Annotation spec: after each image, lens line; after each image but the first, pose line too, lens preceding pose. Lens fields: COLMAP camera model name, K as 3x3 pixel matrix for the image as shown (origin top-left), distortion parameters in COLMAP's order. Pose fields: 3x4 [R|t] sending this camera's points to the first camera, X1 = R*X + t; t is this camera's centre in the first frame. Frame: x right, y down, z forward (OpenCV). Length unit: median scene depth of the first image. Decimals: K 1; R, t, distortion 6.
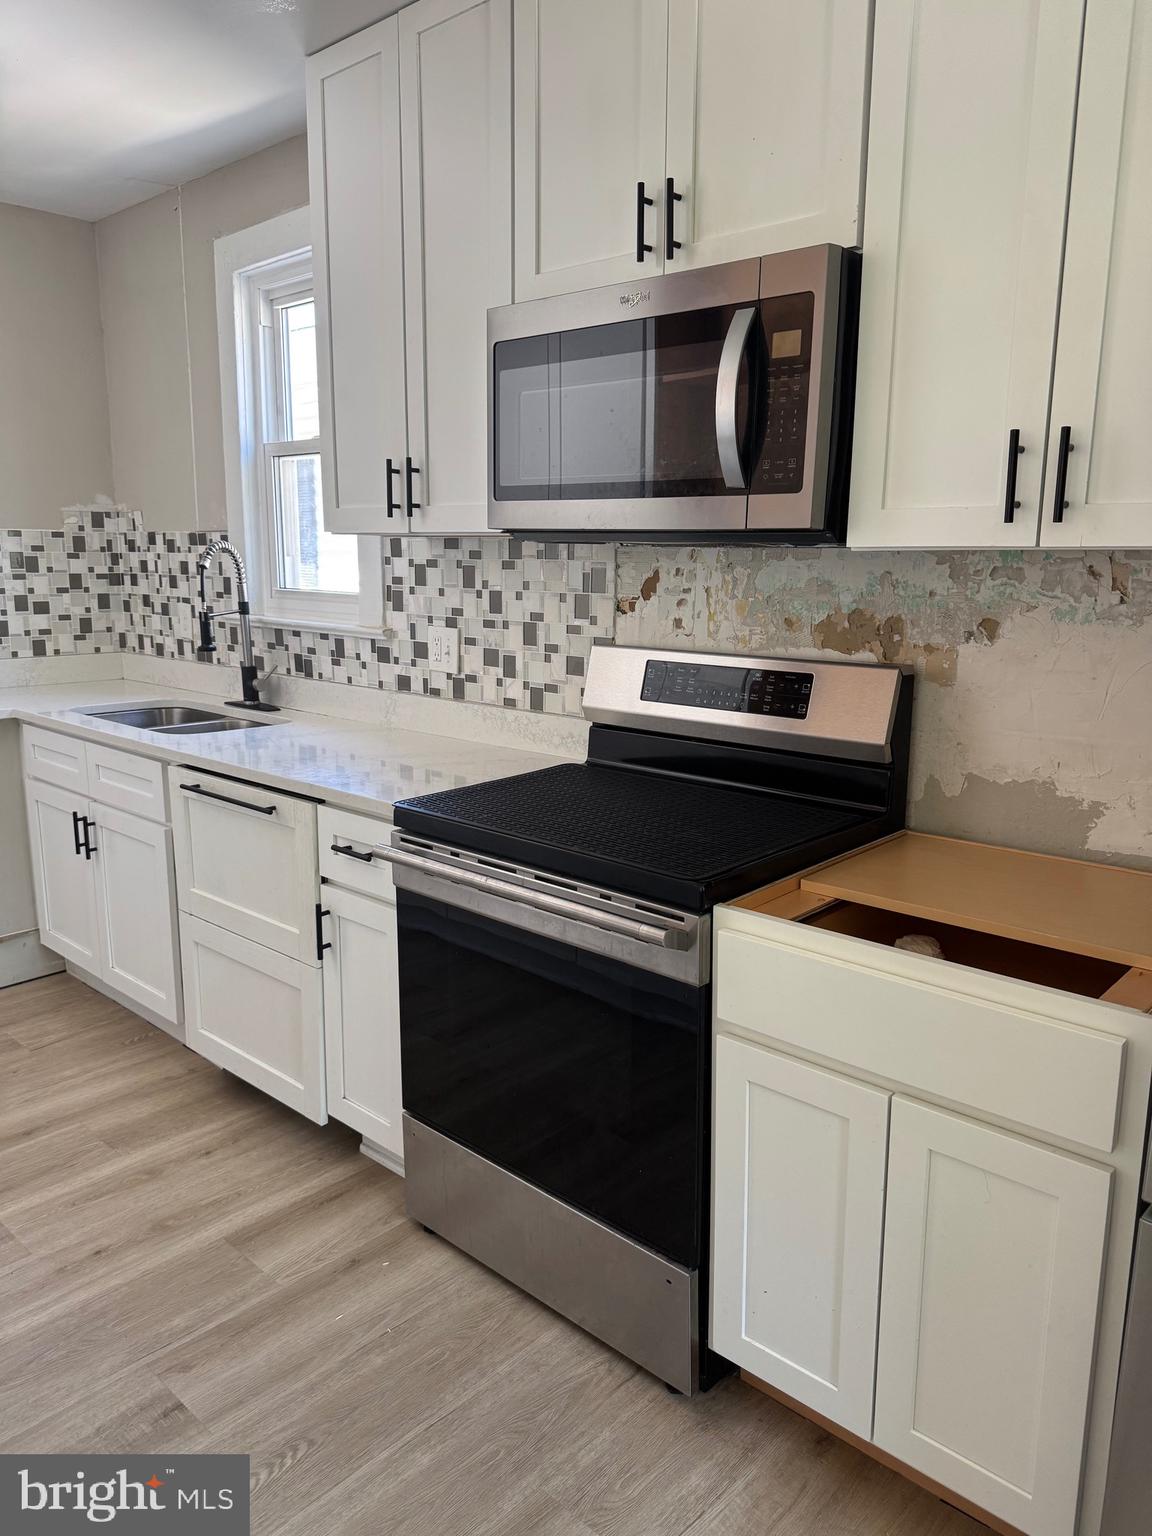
lens RADIAL K [[1083.1, 0, 573.1], [0, 1083.1, 775.4], [0, 0, 1]] dist [0.106703, -0.155091]
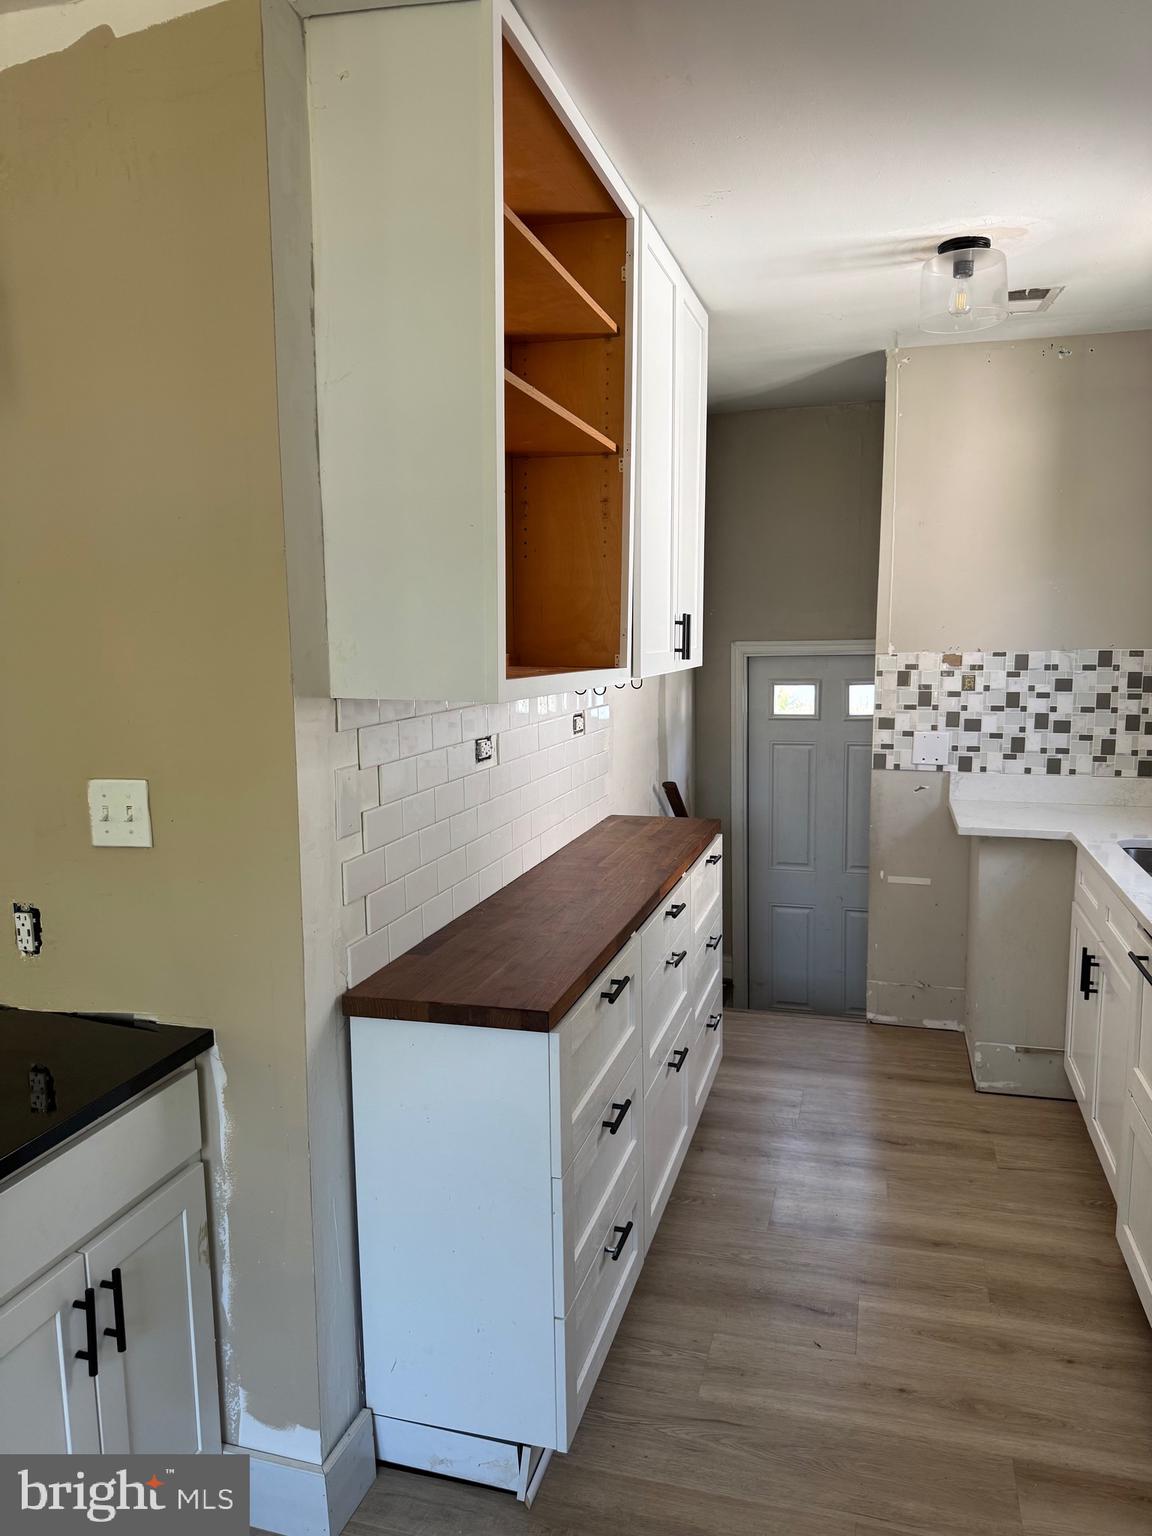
lens RADIAL K [[1090.7, 0, 579.6], [0, 1090.7, 776.0], [0, 0, 1]] dist [0.060964, -0.083413]
pose [[0.458597, 0.106886, -0.882193, 0.209425], [-0.164627, 0.985775, 0.033856, -0.085862], [0.873262, 0.129706, 0.469670, 0.151253]]
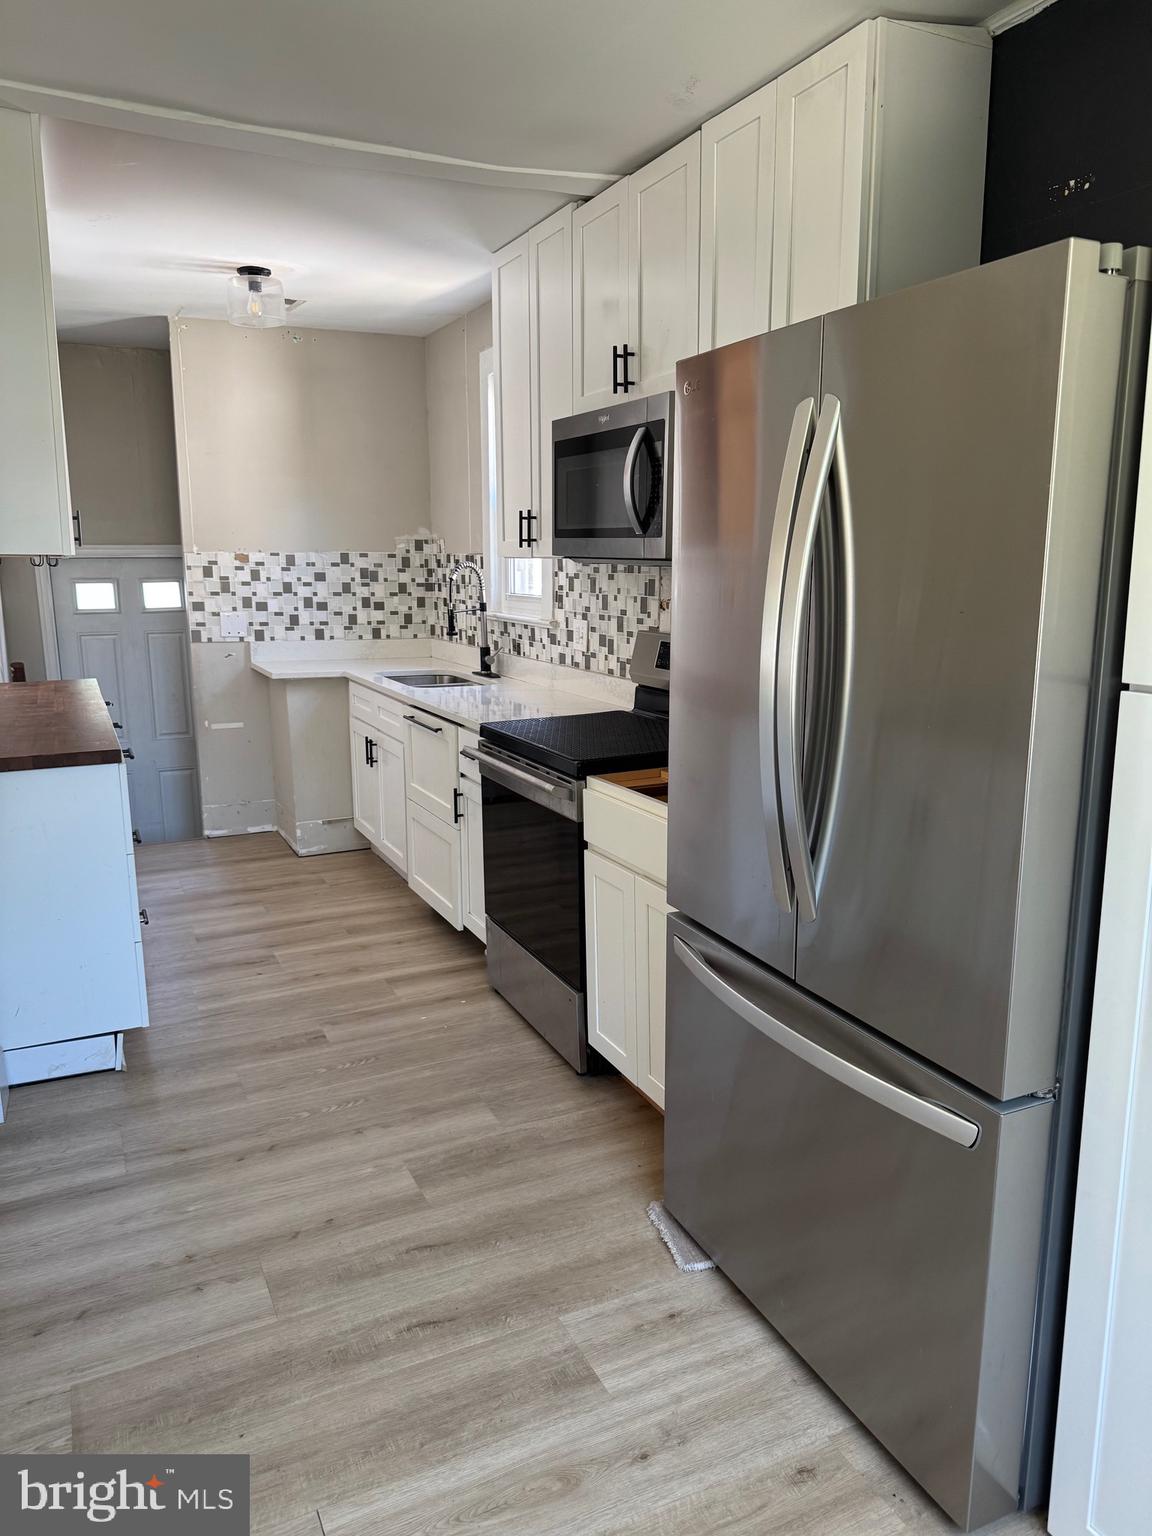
lens RADIAL K [[1065.9, 0, 585.9], [0, 1065.9, 772.6], [0, 0, 1]] dist [0.200847, -0.429145]
pose [[0.932687, 0.063204, -0.355107, 0.430018], [-0.064858, 0.997868, 0.007256, 0.059703], [0.354809, 0.016264, 0.934798, -0.350330]]
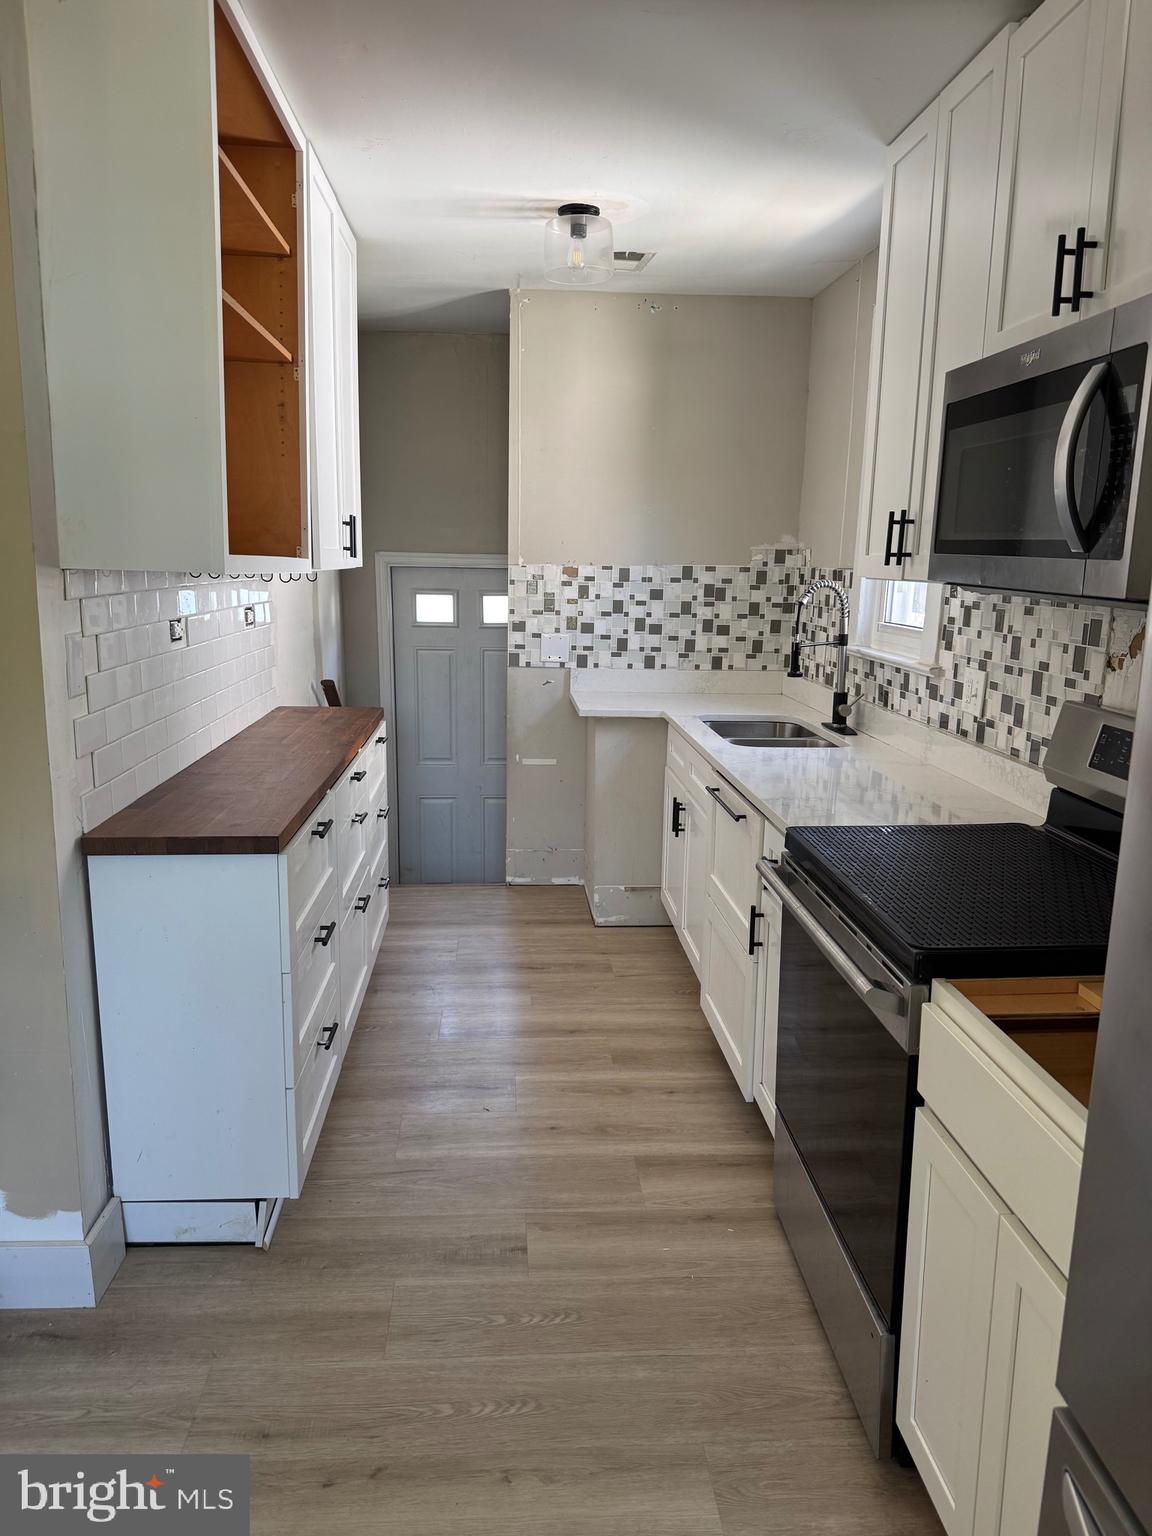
lens RADIAL K [[1072.8, 0, 568.2], [0, 1072.8, 774.2], [0, 0, 1]] dist [0.151701, -0.275422]
pose [[0.726712, 0.139887, -0.672548, 0.307573], [-0.148485, 0.987889, 0.045033, -0.033581], [0.670702, 0.067138, 0.738682, 0.024444]]
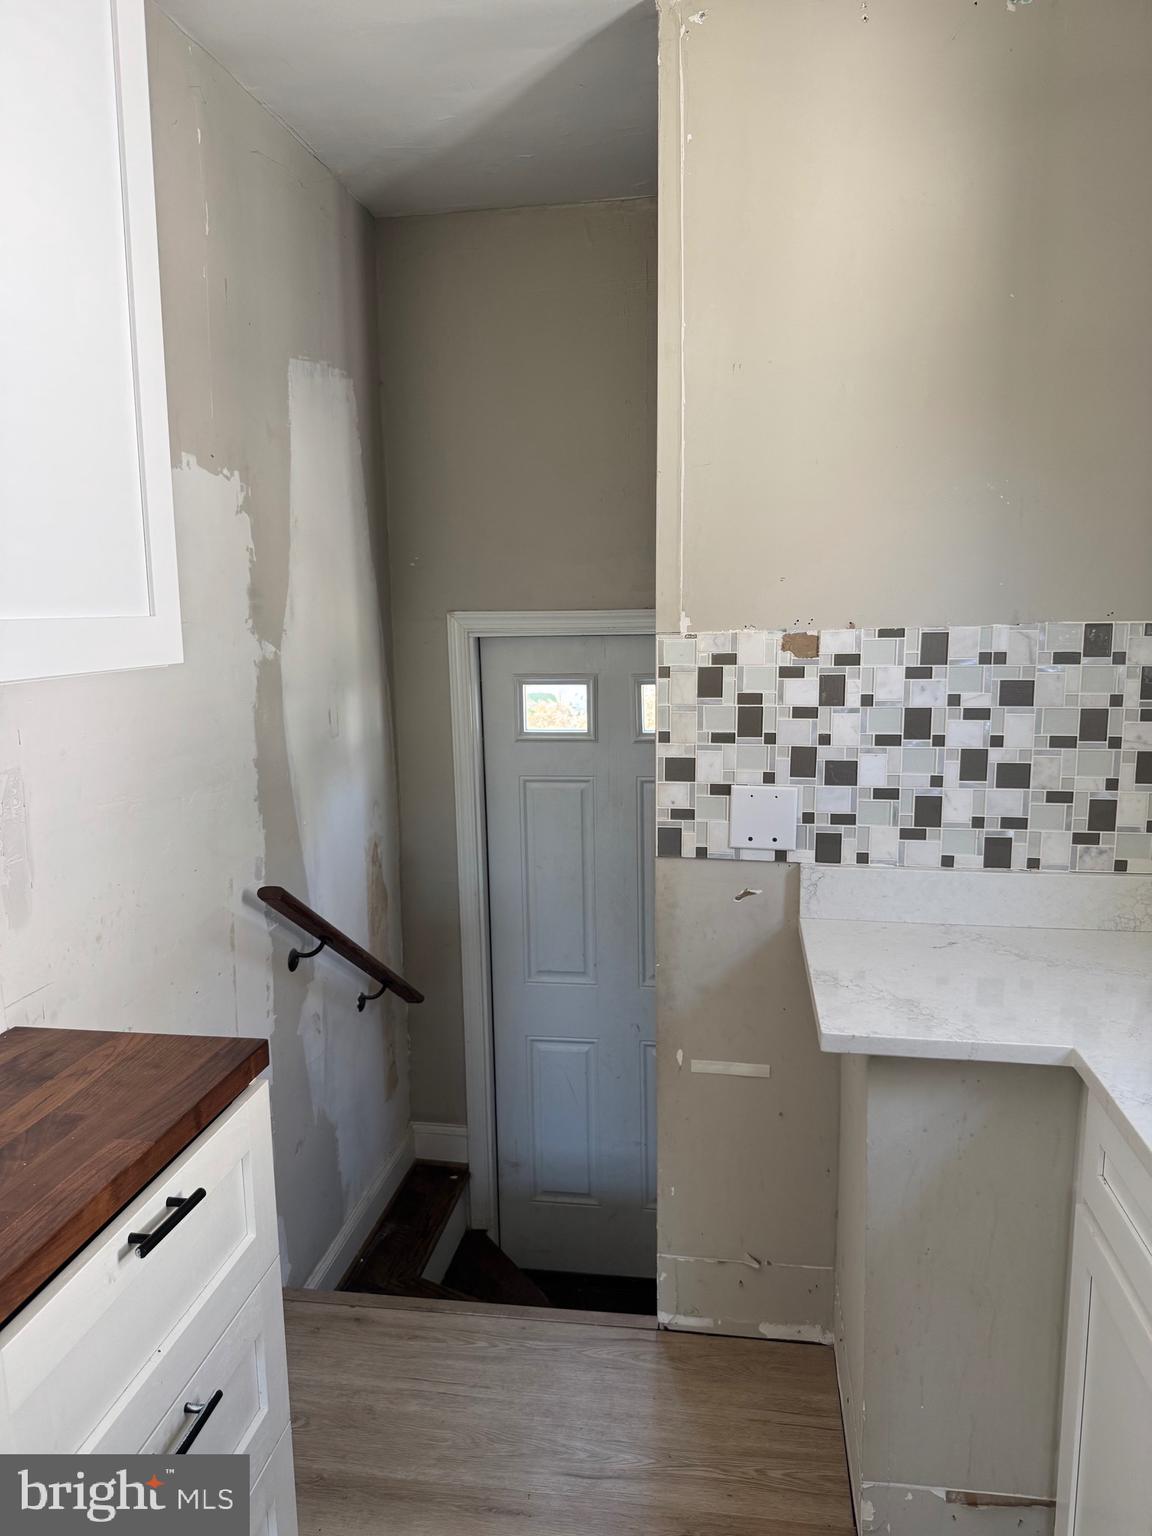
lens RADIAL K [[1065.9, 0, 585.9], [0, 1065.9, 772.6], [0, 0, 1]] dist [0.200847, -0.429145]
pose [[0.568871, 0.113292, -0.814586, -0.343707], [-0.148671, 0.988315, 0.033629, -0.186876], [0.808878, 0.101975, 0.579067, 0.715617]]
